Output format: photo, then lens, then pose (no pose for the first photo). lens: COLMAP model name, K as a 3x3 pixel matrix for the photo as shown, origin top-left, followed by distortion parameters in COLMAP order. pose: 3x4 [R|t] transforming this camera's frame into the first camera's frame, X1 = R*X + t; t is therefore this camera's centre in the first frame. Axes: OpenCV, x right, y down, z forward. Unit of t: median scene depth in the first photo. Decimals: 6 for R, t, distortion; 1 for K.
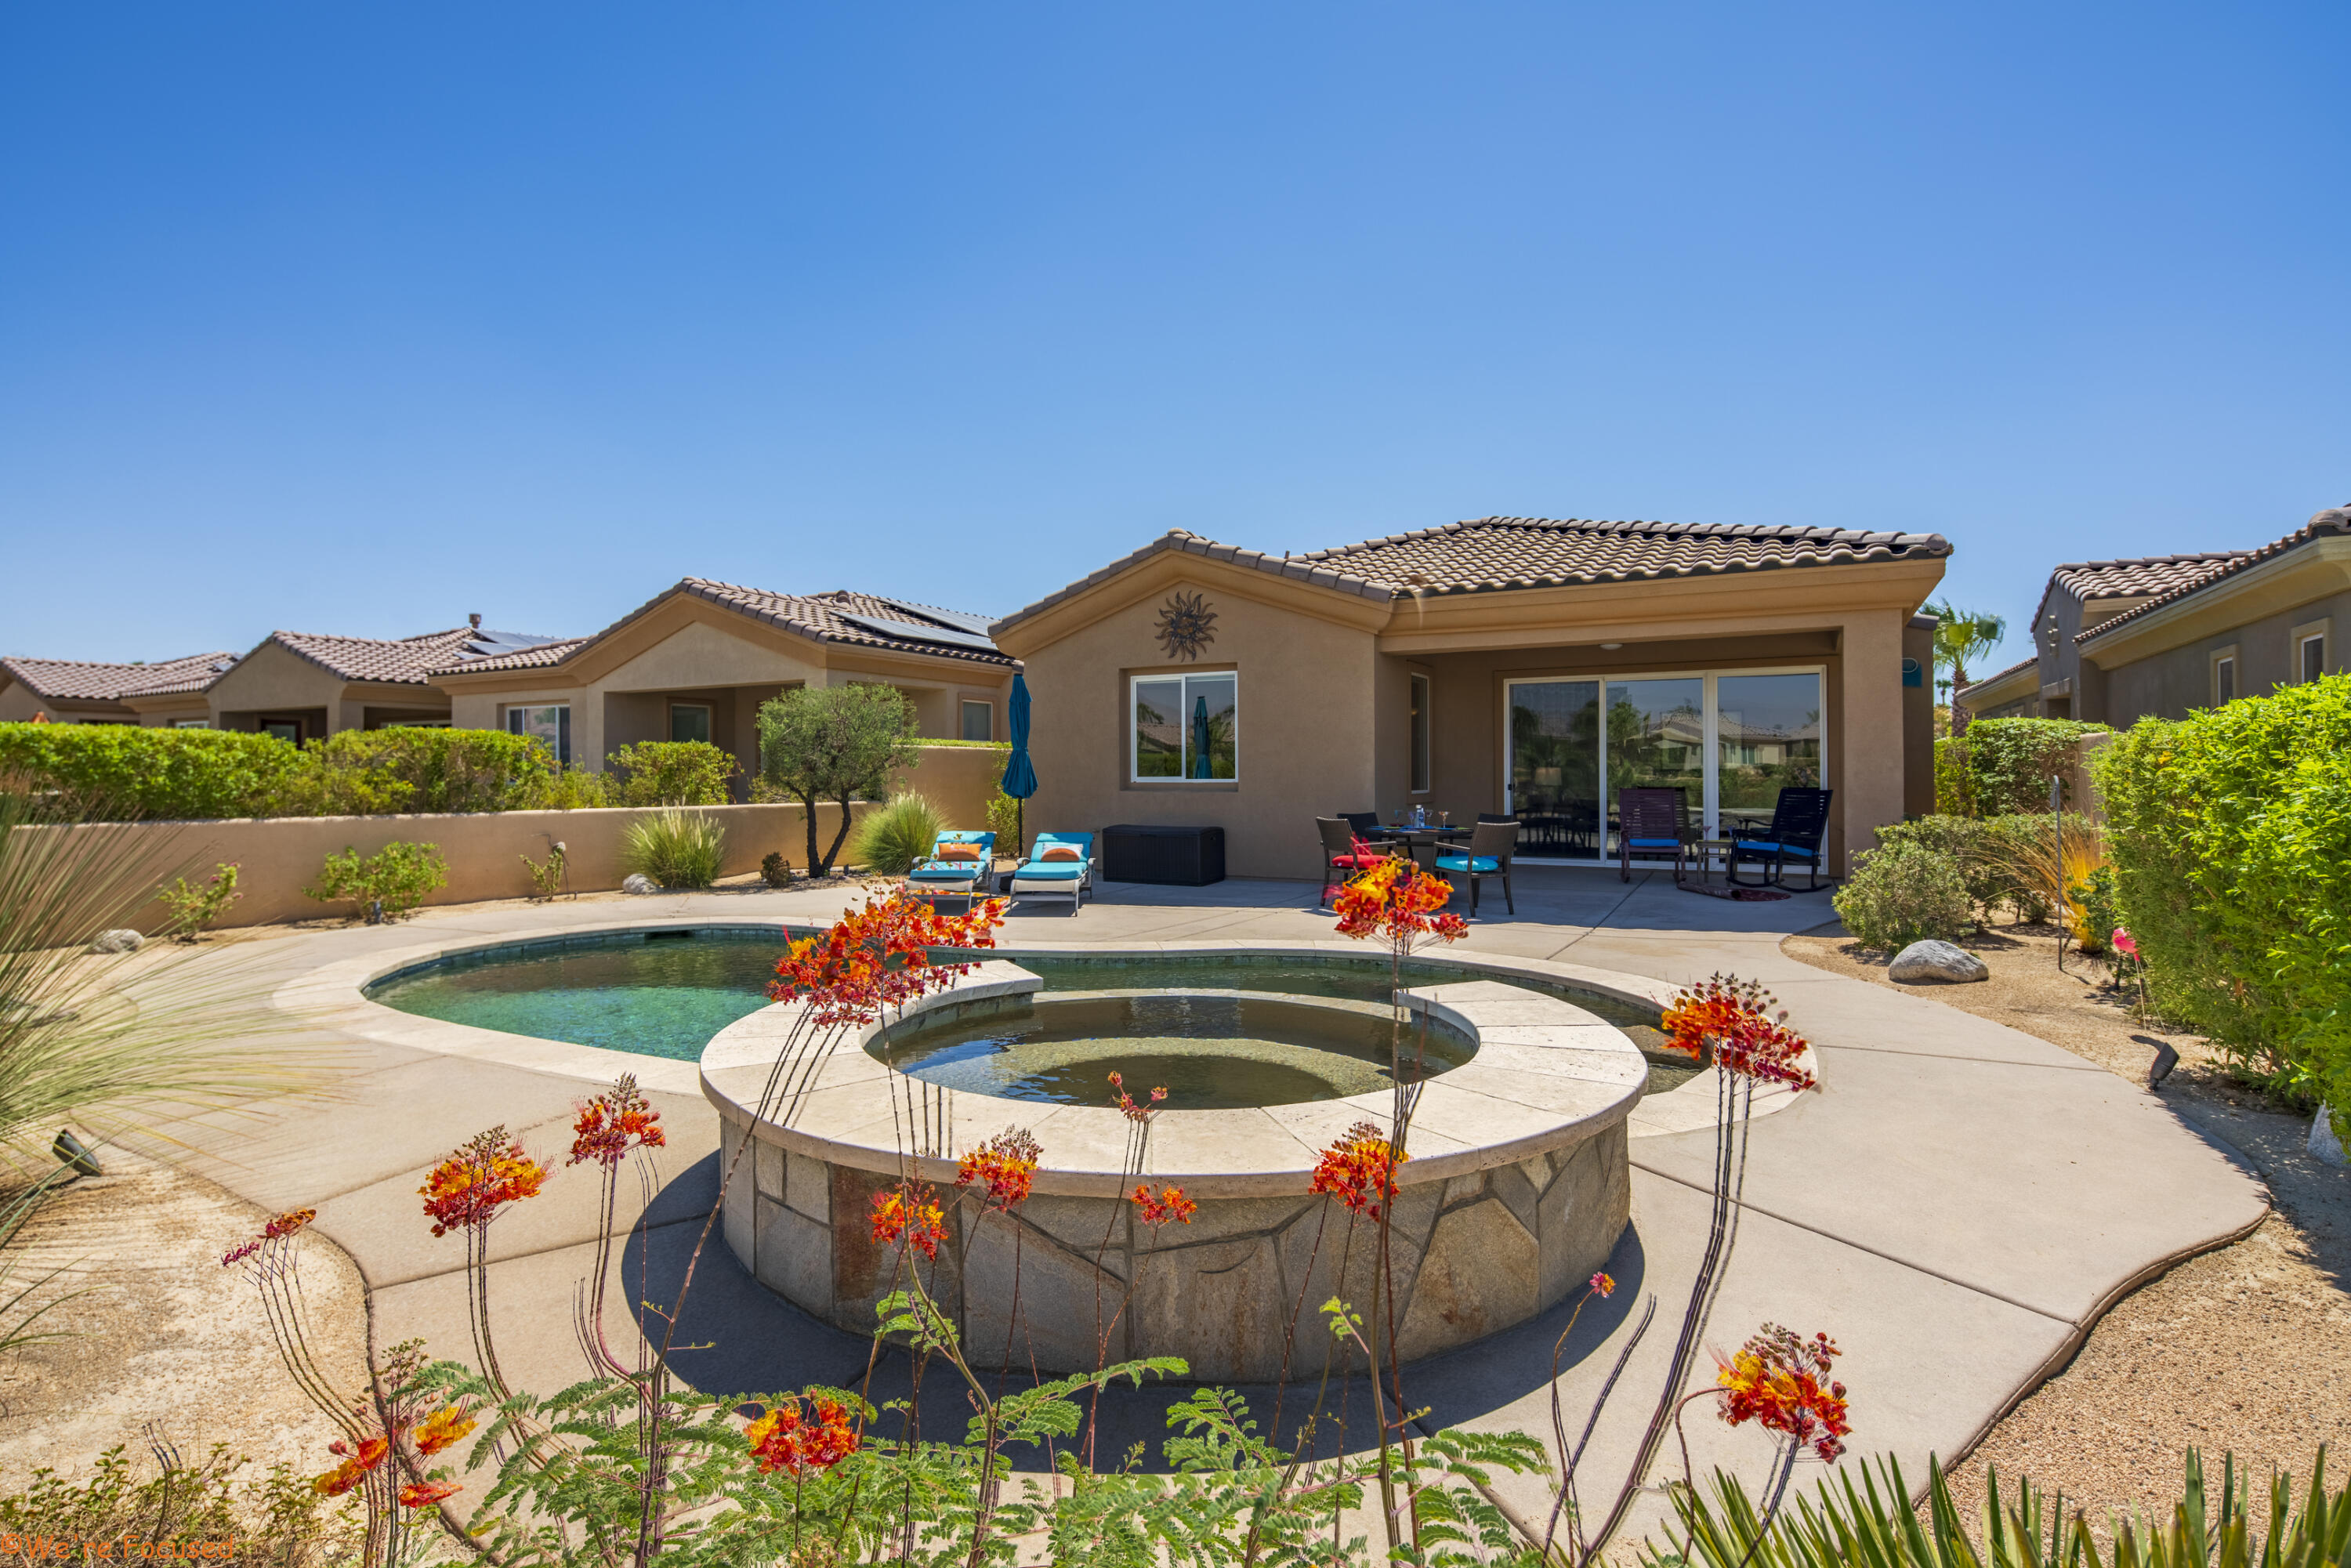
lens RADIAL K [[1135.0, 0, 1157.0], [0, 1135.0, 771.6], [0, 0, 1]] dist [0.000126, 0.000146]
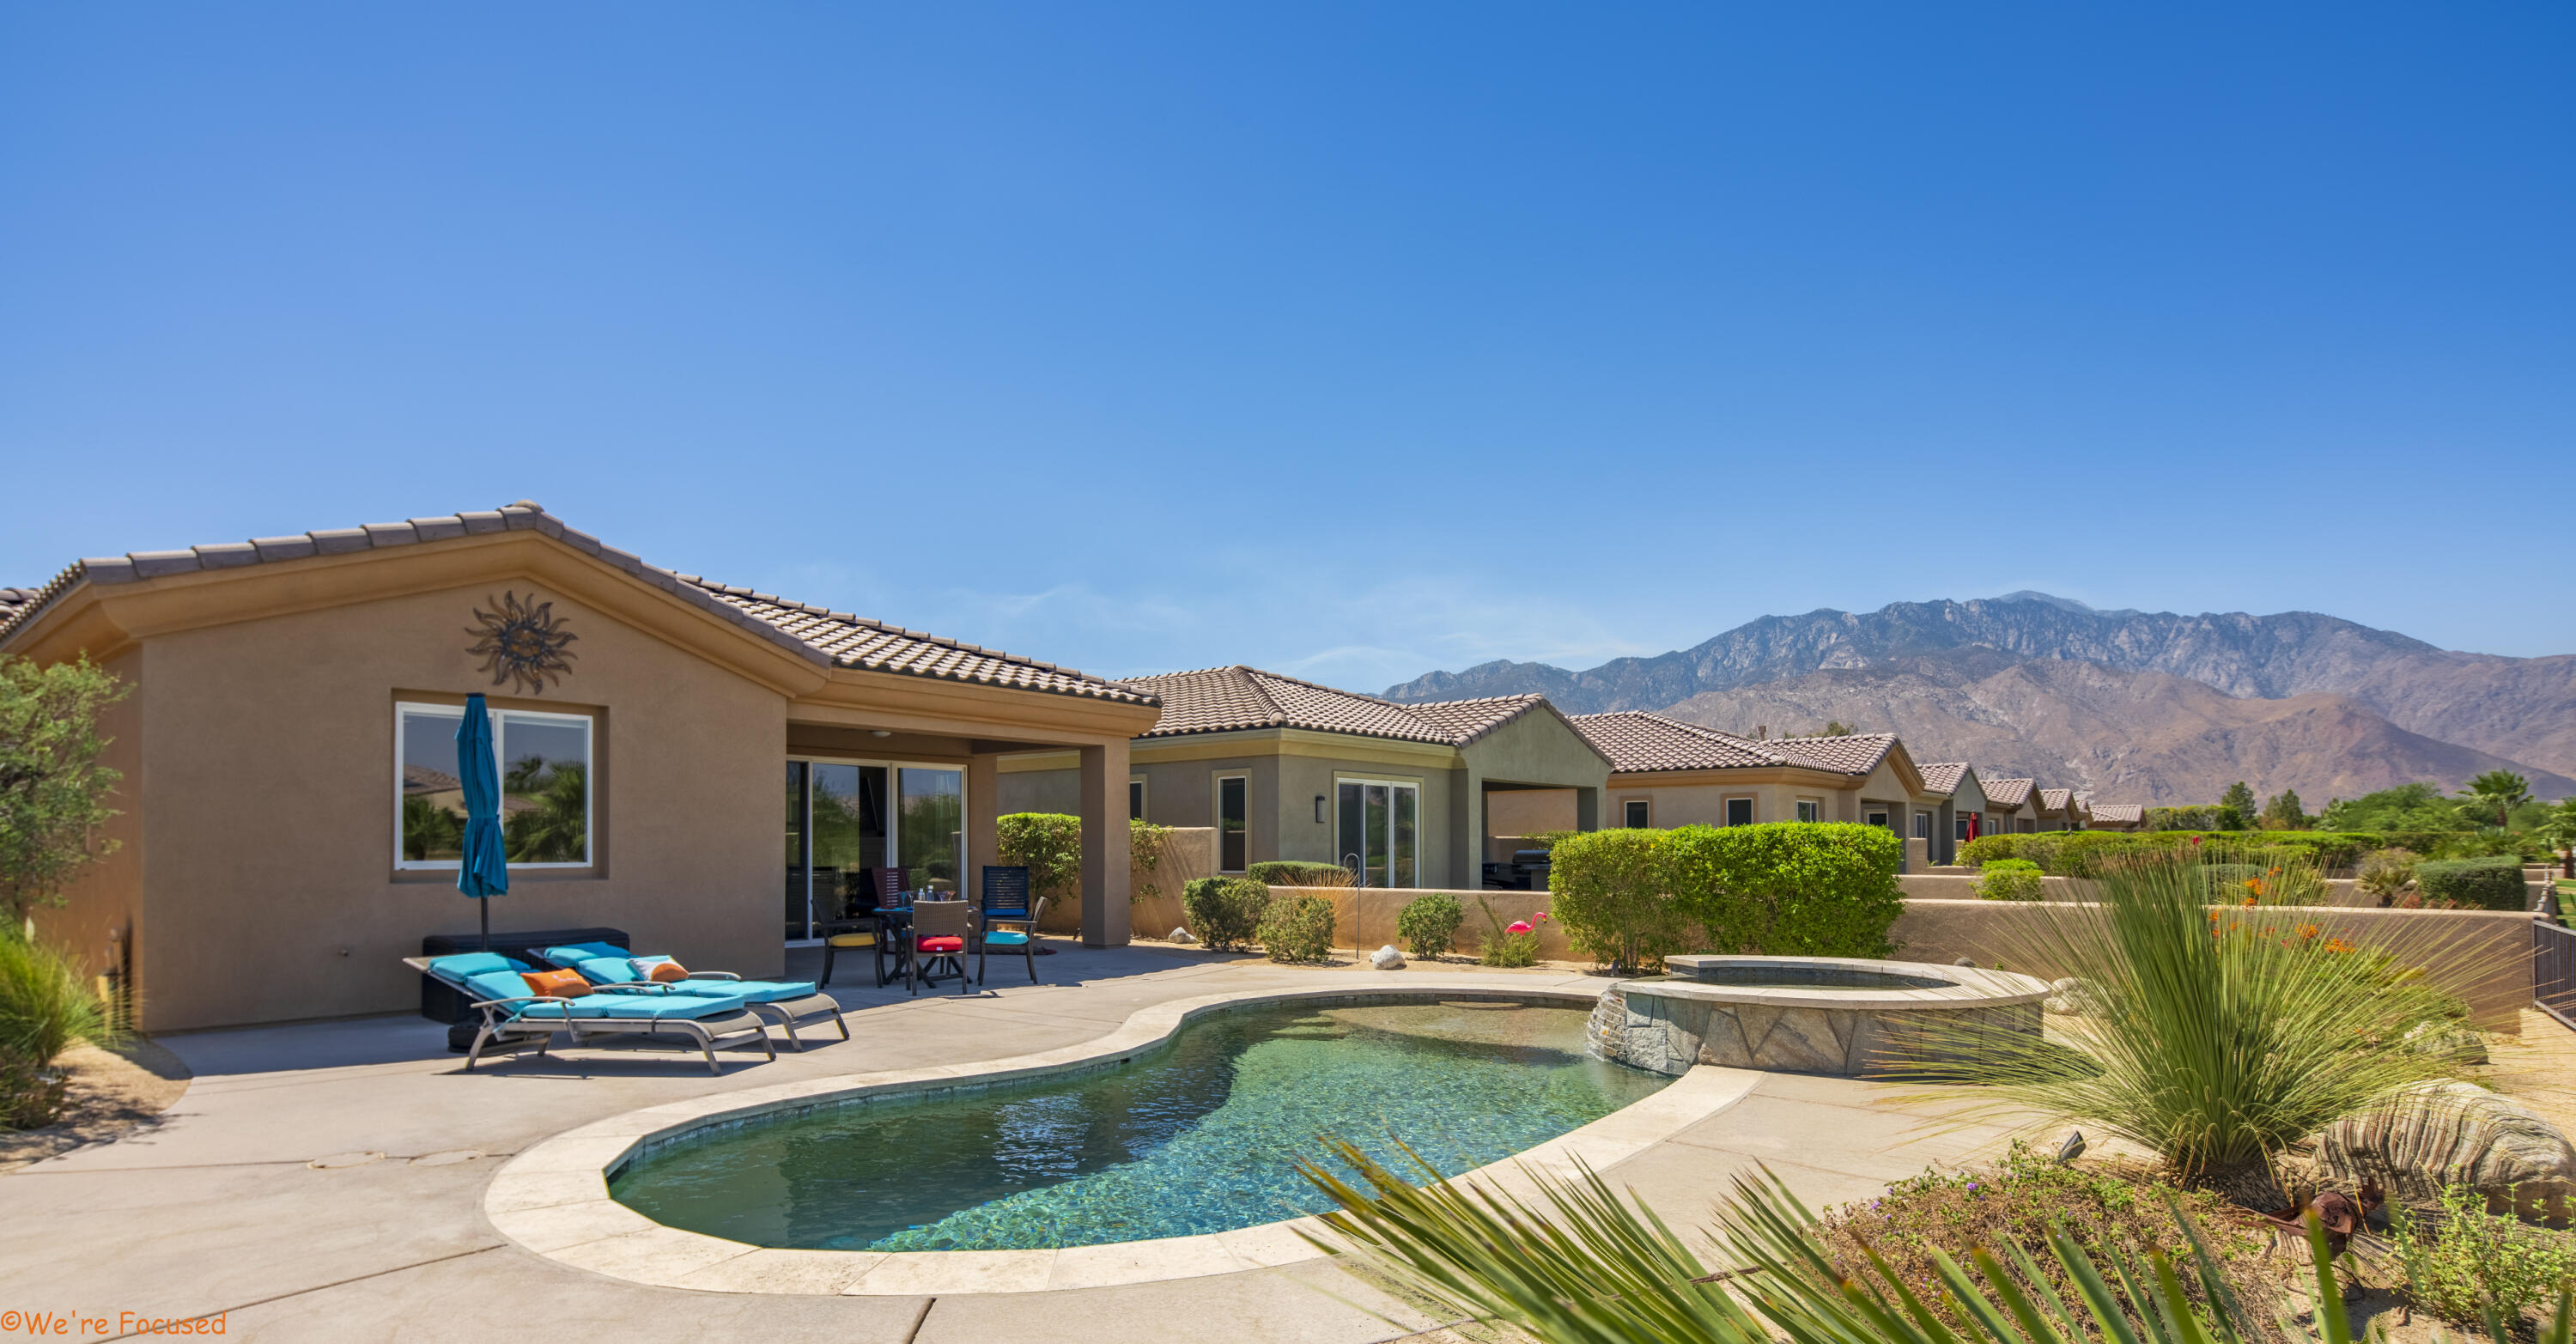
lens RADIAL K [[1251.3, 0, 1260.7], [0, 1251.3, 844.3], [0, 0, 1]] dist [0.003440, 0.000436]
pose [[0.183755, 0.004782, 0.982960, -0.645586], [0.000011, 0.999988, -0.004867, -0.001322], [-0.982972, 0.000905, 0.183753, 0.416988]]
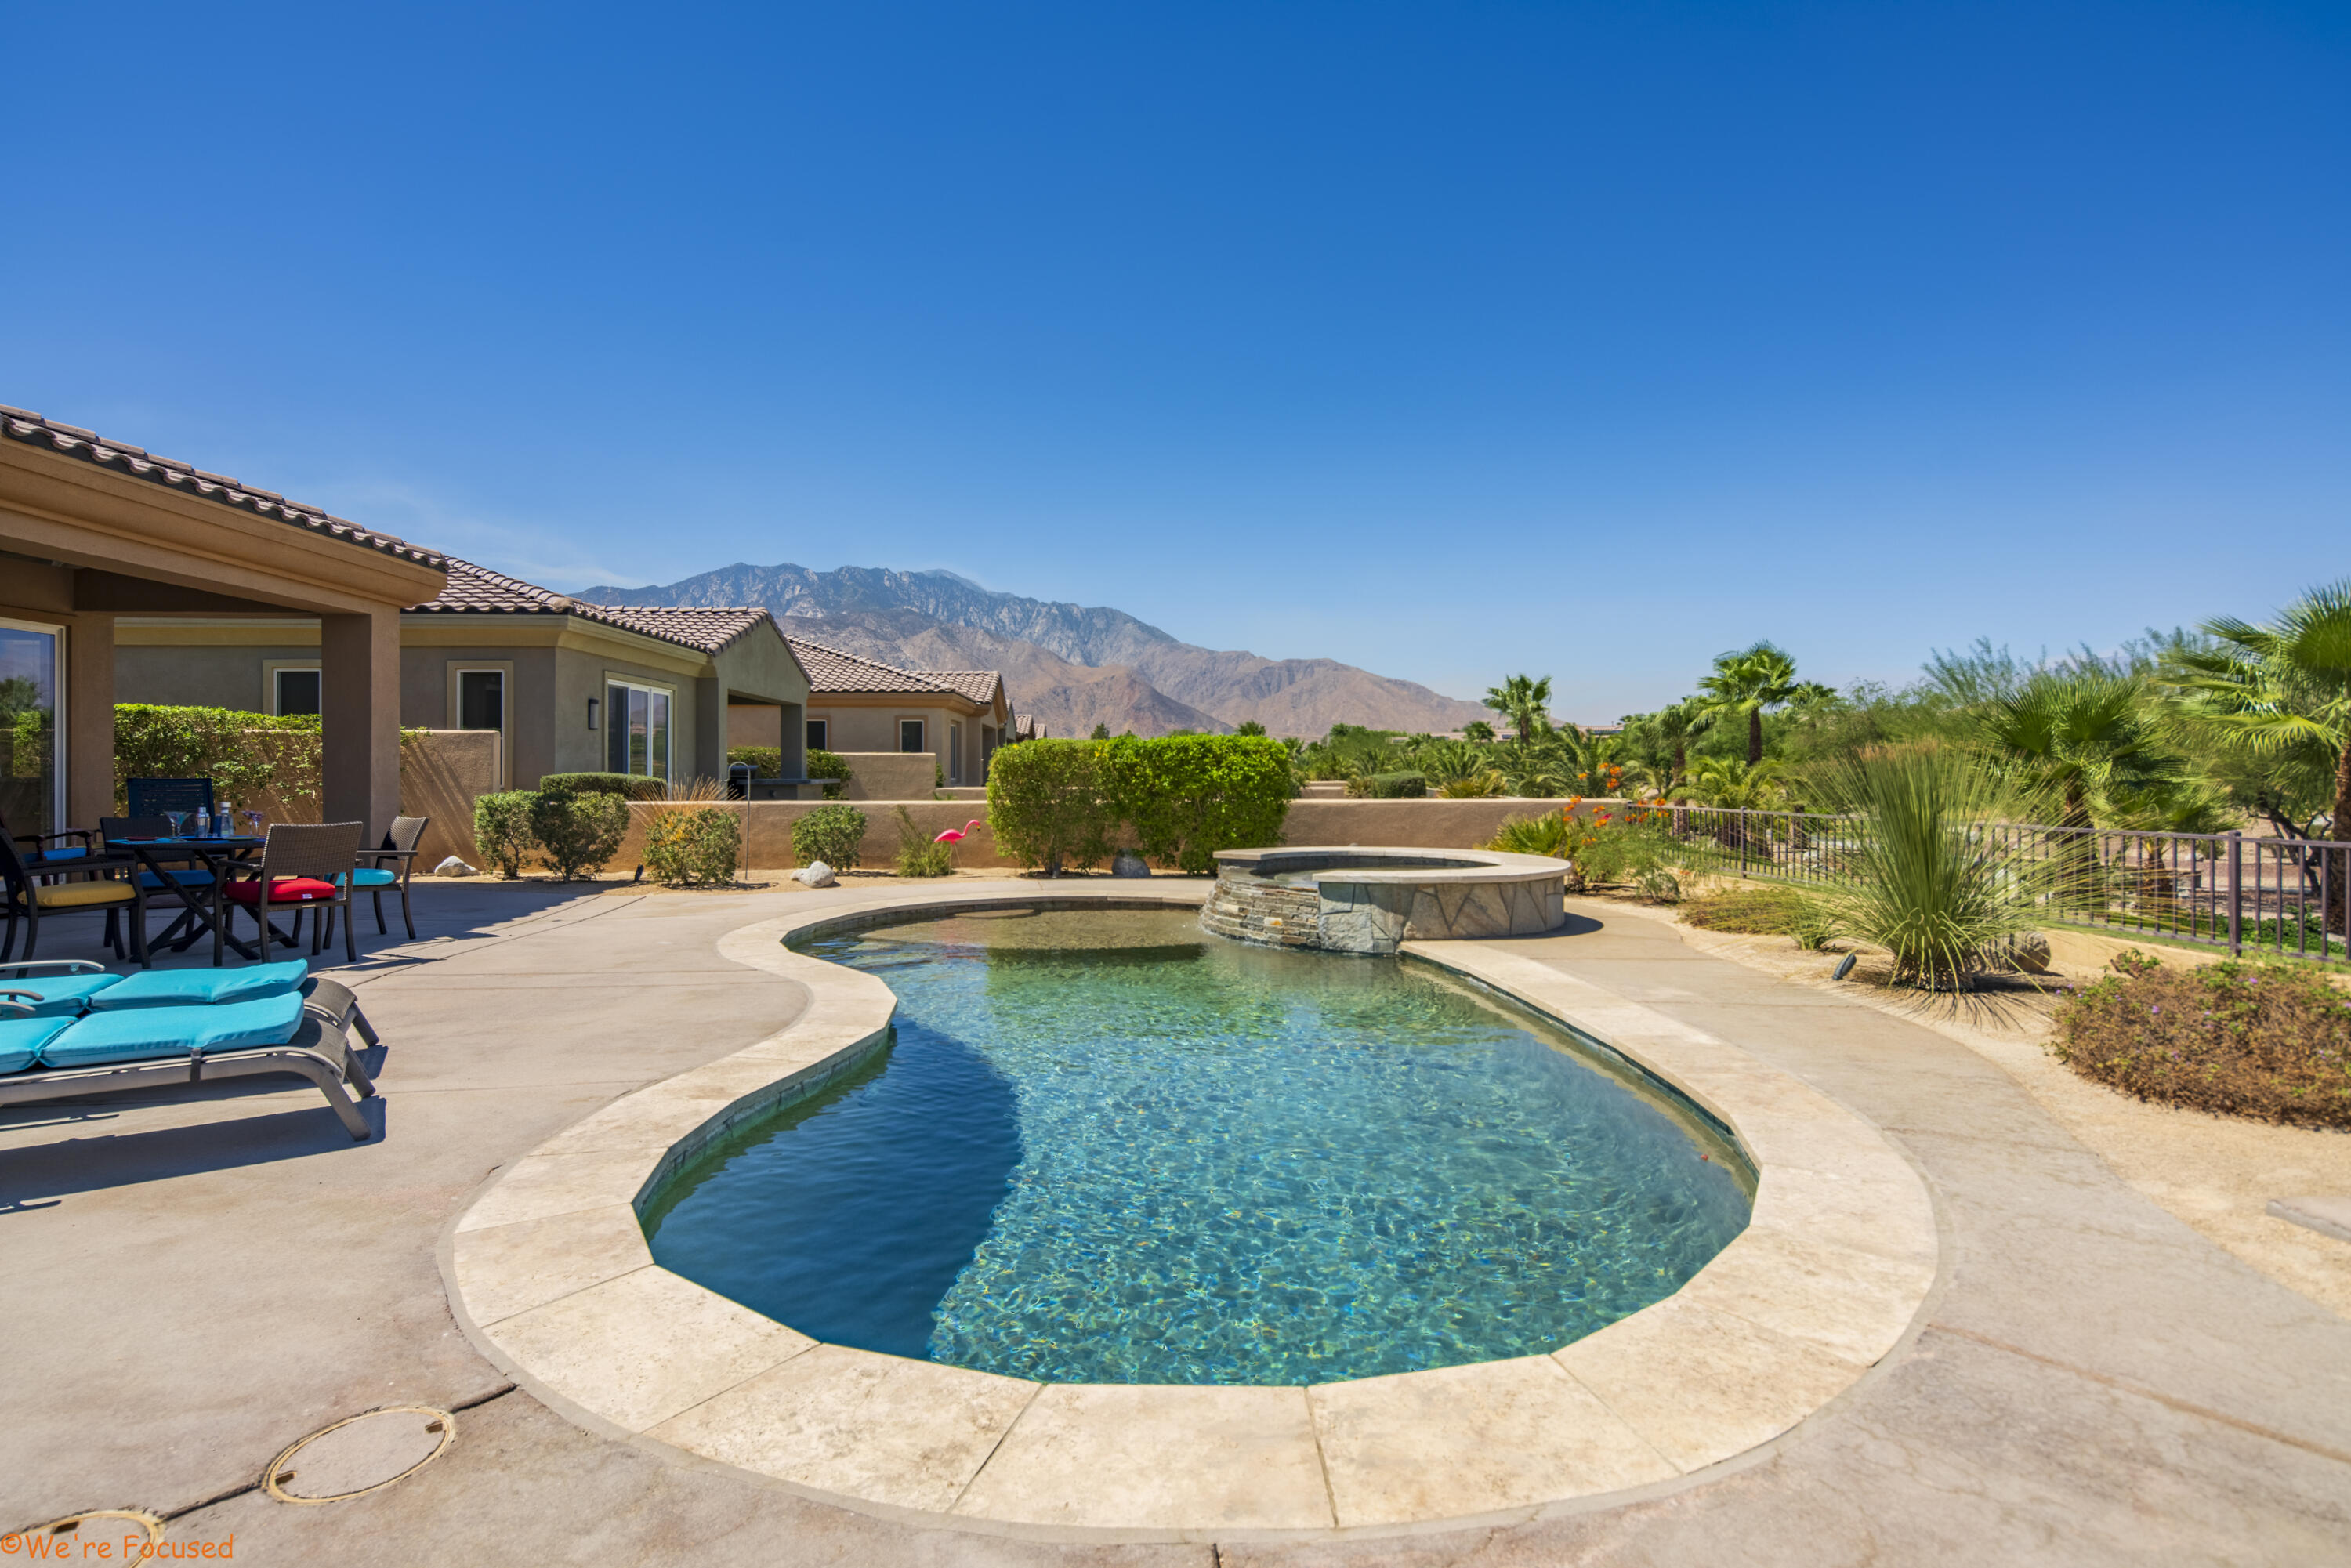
lens RADIAL K [[1135.0, 0, 1157.0], [0, 1135.0, 771.6], [0, 0, 1]] dist [0.000126, 0.000146]
pose [[-0.524696, 0.001355, 0.851289, -0.481582], [-0.000607, 0.999998, -0.001965, 0.010440], [-0.851290, -0.001548, -0.524694, 0.722713]]
